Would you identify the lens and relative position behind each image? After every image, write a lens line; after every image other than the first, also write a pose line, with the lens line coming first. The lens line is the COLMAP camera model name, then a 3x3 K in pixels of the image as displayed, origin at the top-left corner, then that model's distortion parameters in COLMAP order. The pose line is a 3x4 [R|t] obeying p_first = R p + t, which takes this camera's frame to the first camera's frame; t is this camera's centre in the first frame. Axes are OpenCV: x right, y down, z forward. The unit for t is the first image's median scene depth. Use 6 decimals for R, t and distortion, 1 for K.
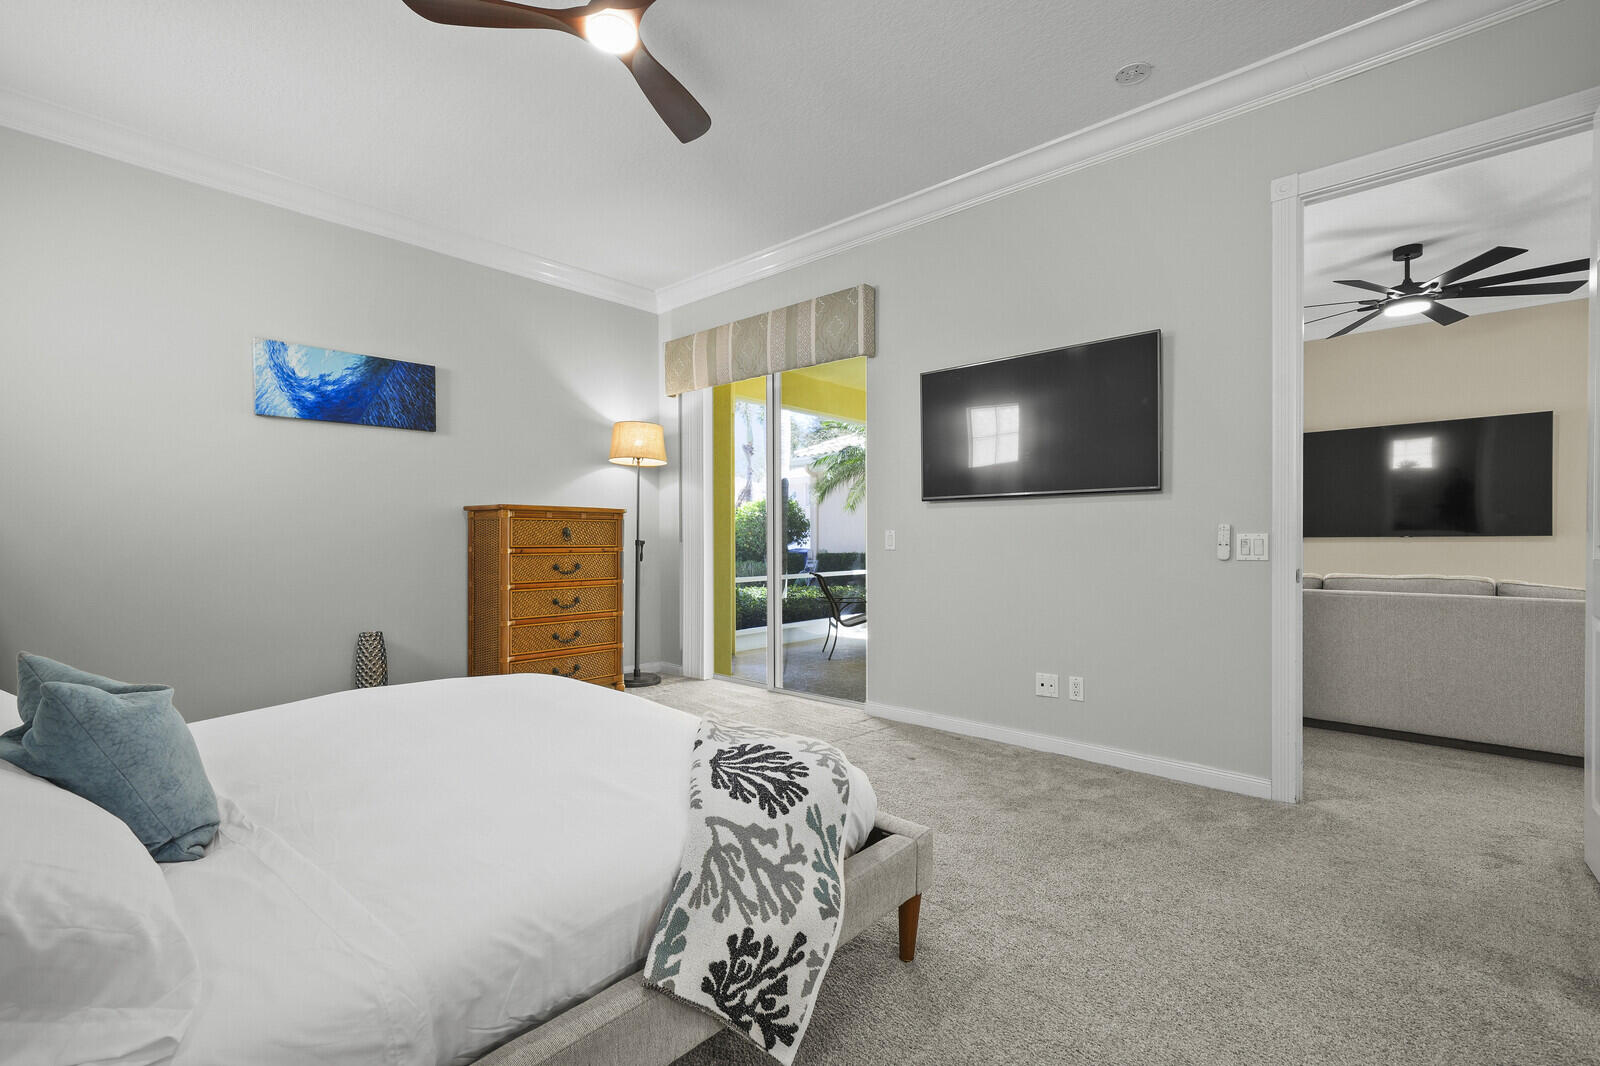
lens RADIAL K [[702.1, 0, 800.7], [0, 702.1, 546.5], [0, 0, 1]] dist [0.002230, 0.002613]
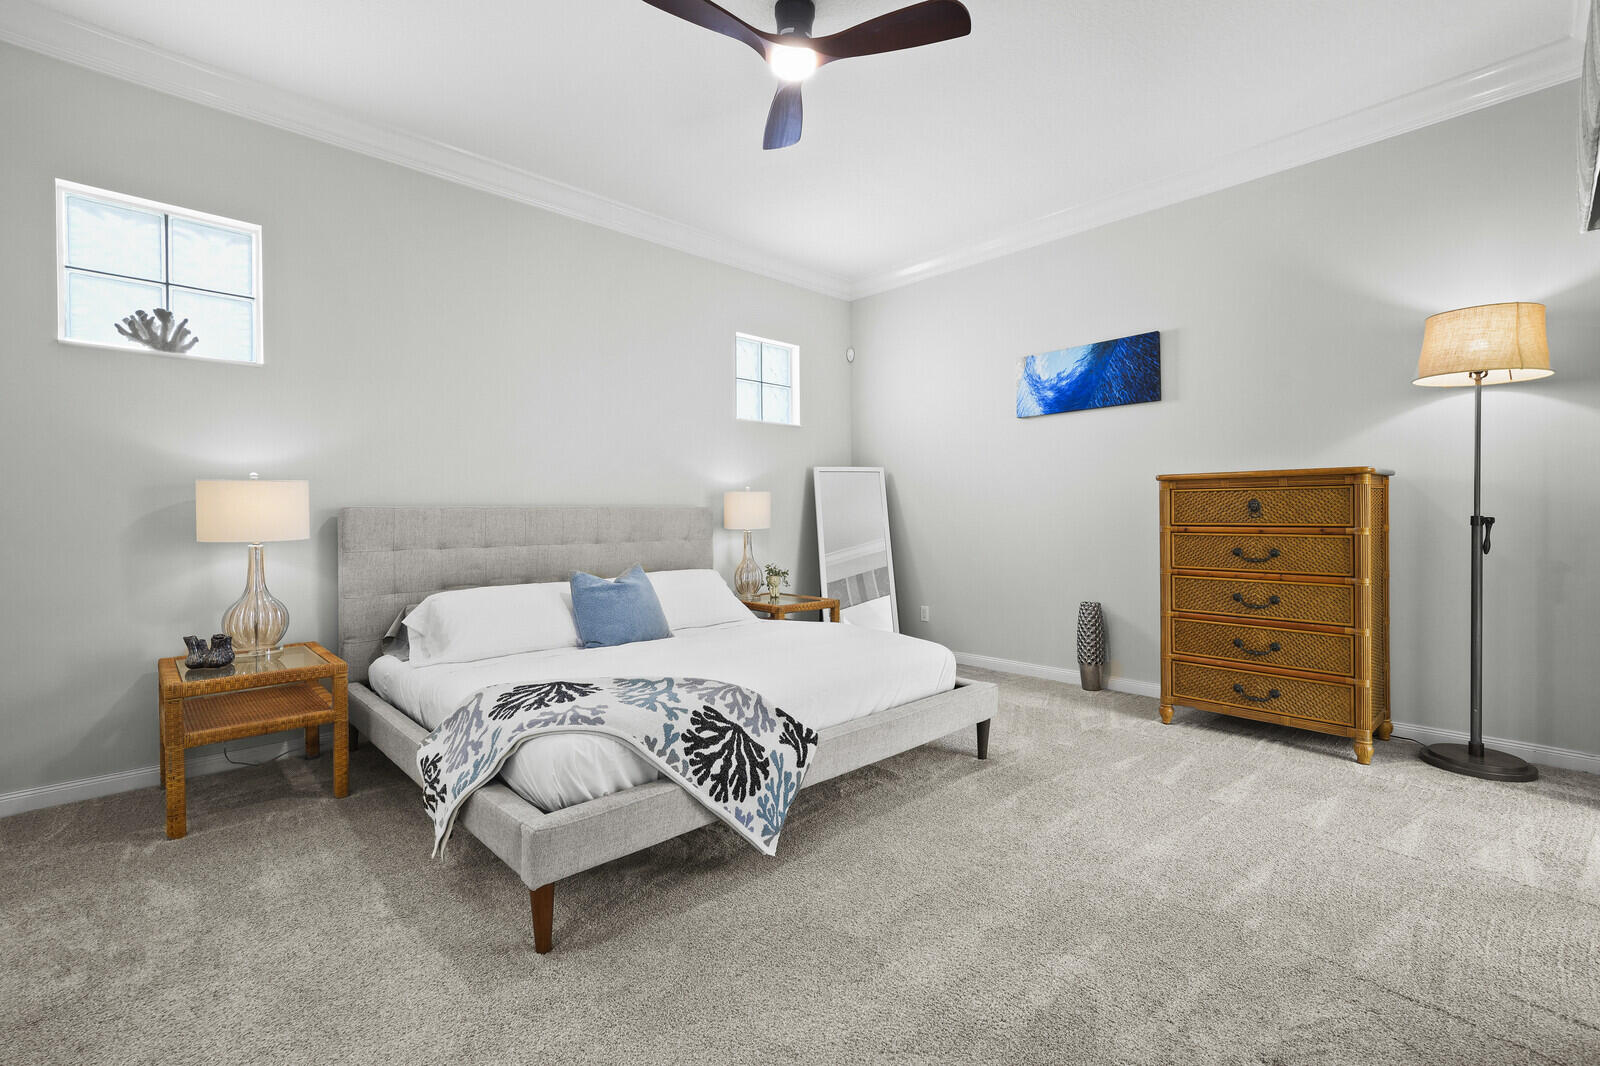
lens RADIAL K [[702.1, 0, 801.2], [0, 702.1, 525.9], [0, 0, 1]] dist [0.002230, 0.002613]
pose [[-0.072708, 0.016553, -0.997216, 0.470896], [-0.006465, 0.999833, 0.017068, -0.009072], [0.997332, 0.007688, -0.072589, 0.616174]]
